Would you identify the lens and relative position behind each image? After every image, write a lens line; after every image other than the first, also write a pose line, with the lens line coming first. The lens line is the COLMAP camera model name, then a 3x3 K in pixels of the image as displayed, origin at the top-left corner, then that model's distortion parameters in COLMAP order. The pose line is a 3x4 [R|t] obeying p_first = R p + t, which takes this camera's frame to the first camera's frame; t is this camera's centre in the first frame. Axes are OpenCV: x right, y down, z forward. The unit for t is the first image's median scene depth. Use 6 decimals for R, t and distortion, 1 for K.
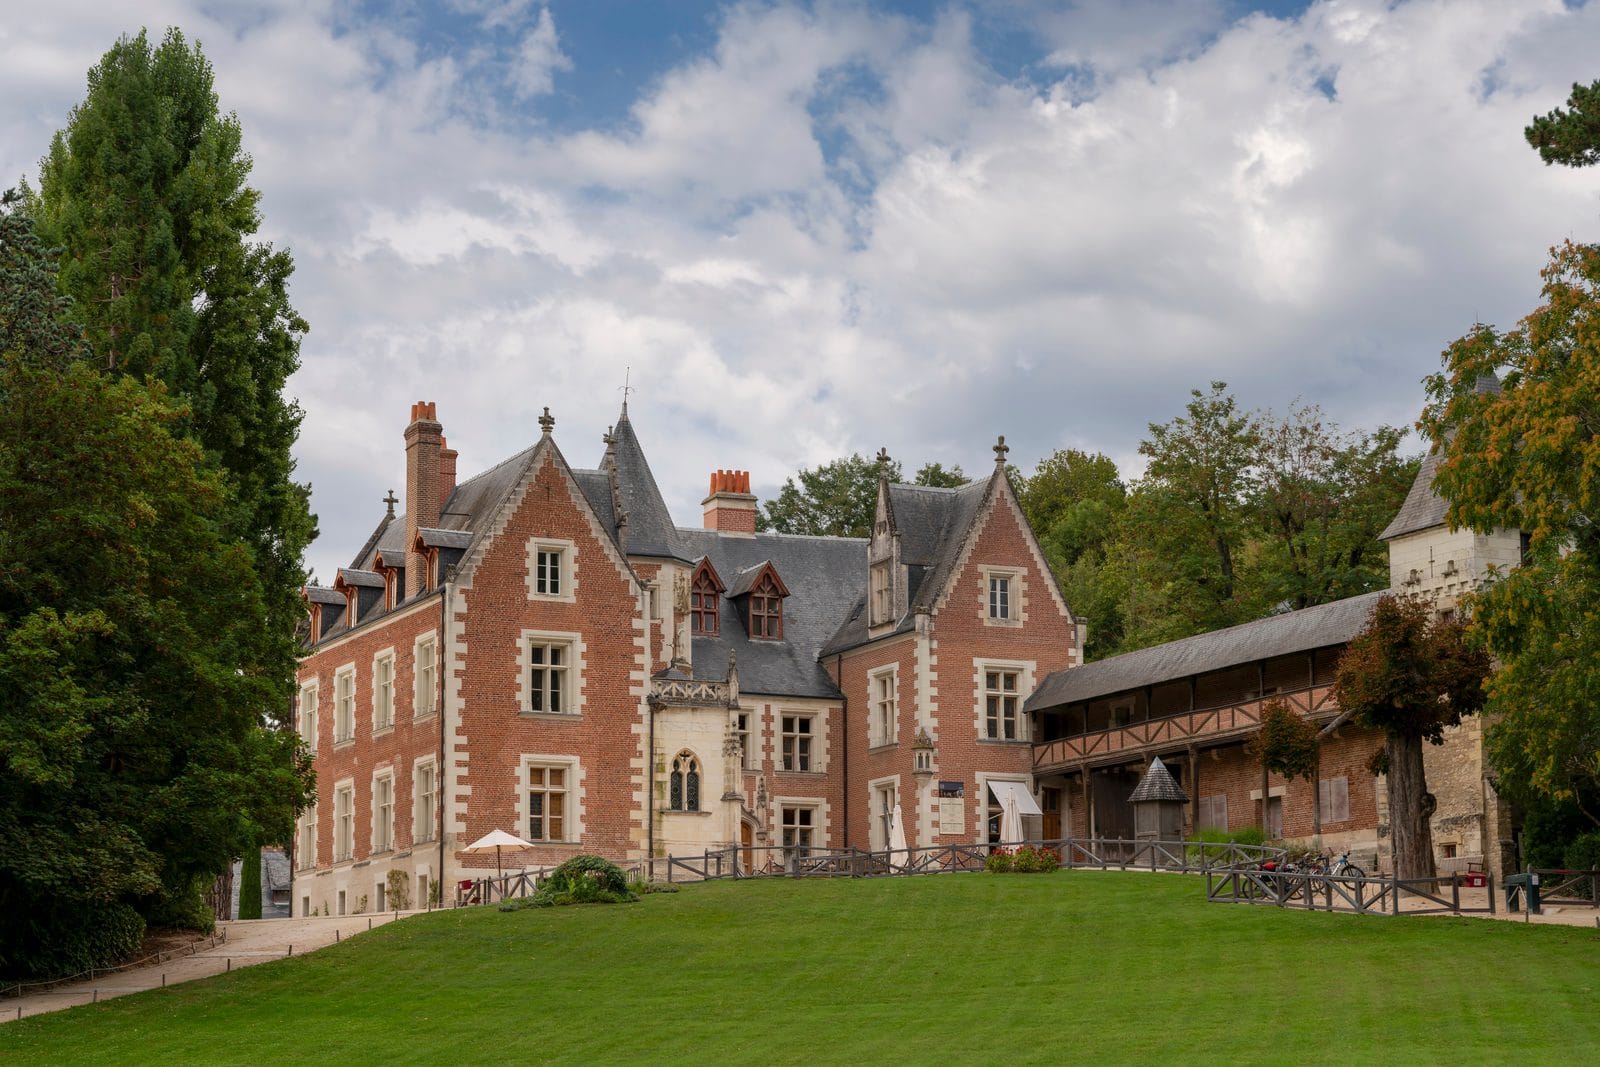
lens RADIAL K [[3456.2, 0, 800.0], [0, 3456.2, 533.5], [0, 0, 1]] dist [-0.031022, -0.014032]
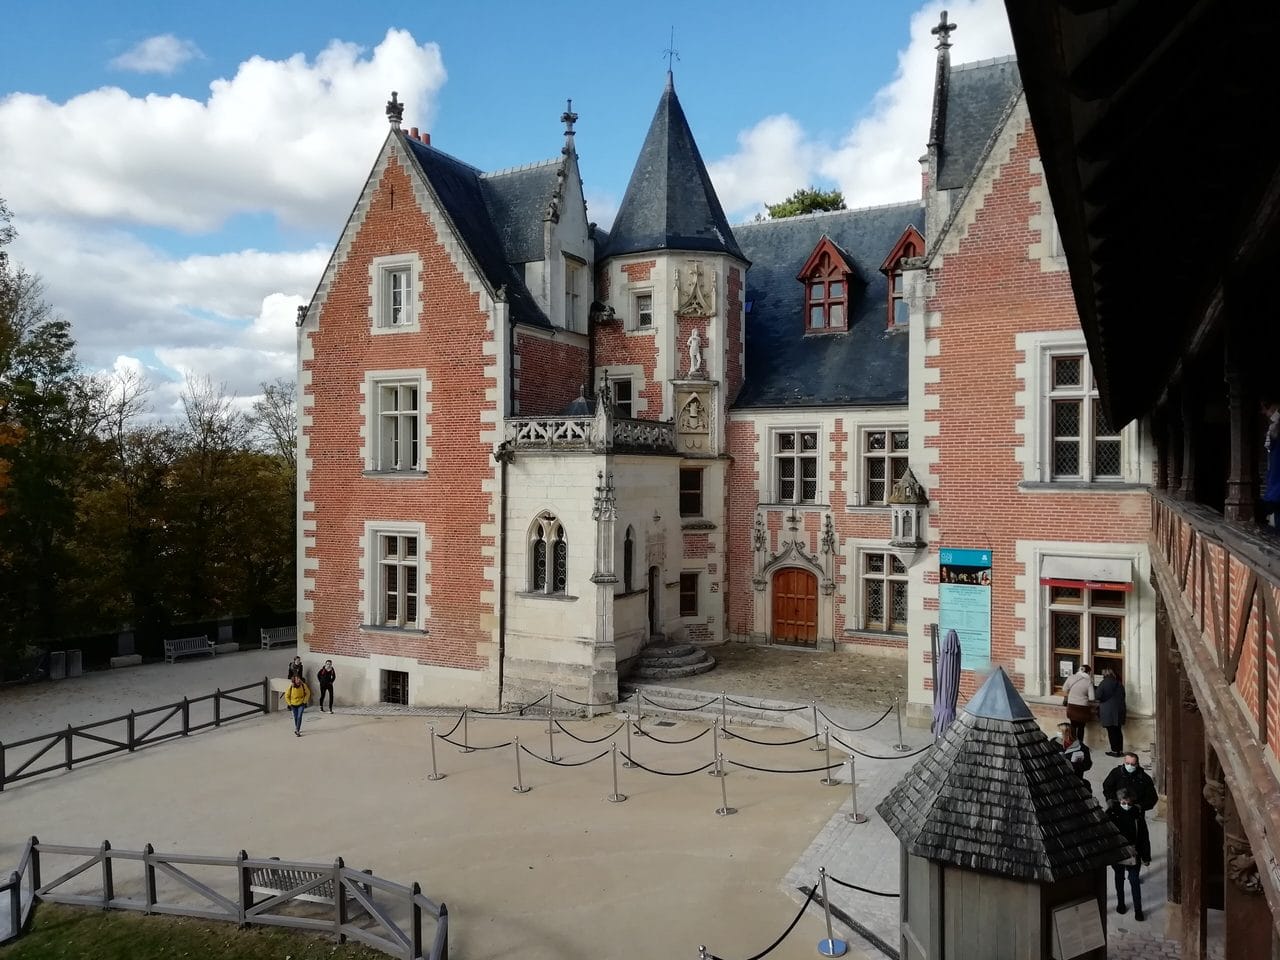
lens RADIAL K [[954.1, 0, 640.0], [0, 954.1, 480.0], [0, 0, 1]] dist [0.025765, -0.002692]
pose [[0.604096, 0.014798, -0.796774, 0.138398], [0.131512, 0.984268, 0.117990, 0.033343], [0.785985, -0.176063, 0.592646, 0.869308]]
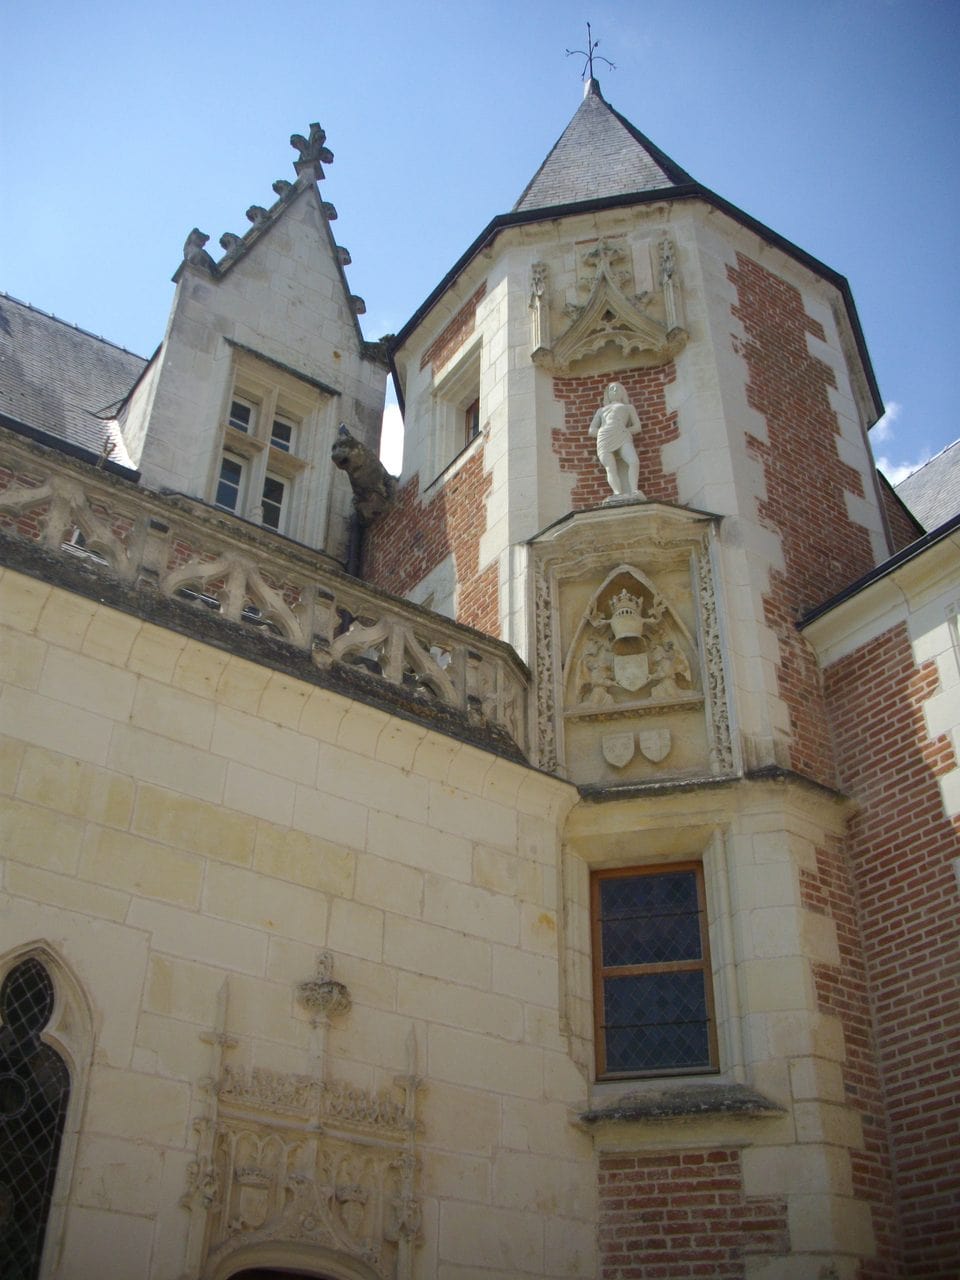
lens RADIAL K [[1260.3, 0, 480.0], [0, 1260.3, 640.0], [0, 0, 1]] dist [-0.180299, 0.005482]
pose [[0.142485, -0.570067, -0.809149, 0.020949], [0.156545, 0.820180, -0.550272, 0.084101], [0.977339, -0.048263, 0.206104, 0.993929]]
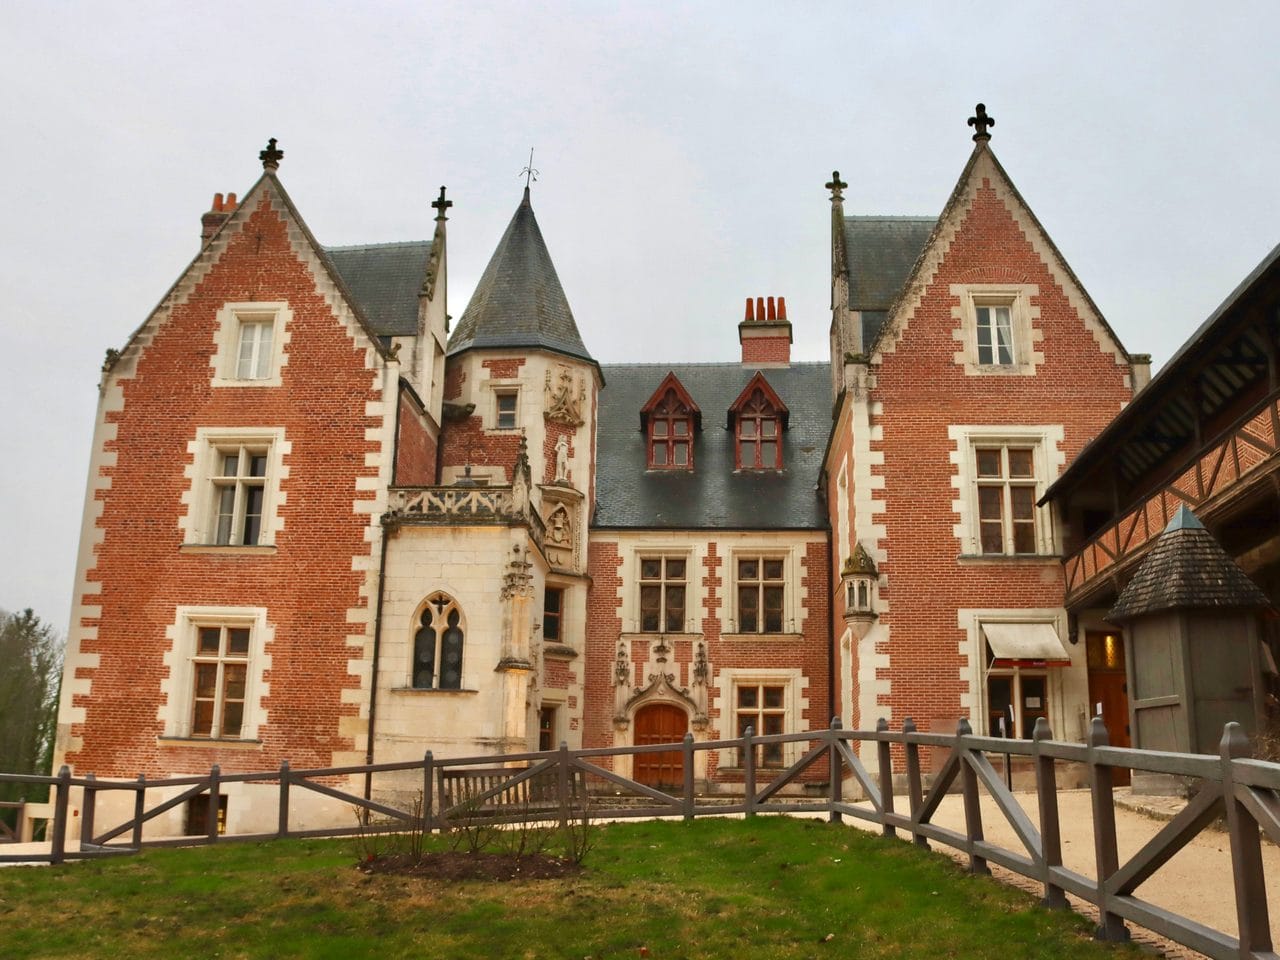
lens RADIAL K [[1260.3, 0, 640.0], [0, 1260.3, 480.0], [0, 0, 1]] dist [-0.180299, 0.005482]
pose [[0.873227, -0.111013, -0.474501, 0.108002], [0.061088, 0.990962, -0.119422, 0.069698], [0.483470, 0.075296, 0.872116, 0.791048]]
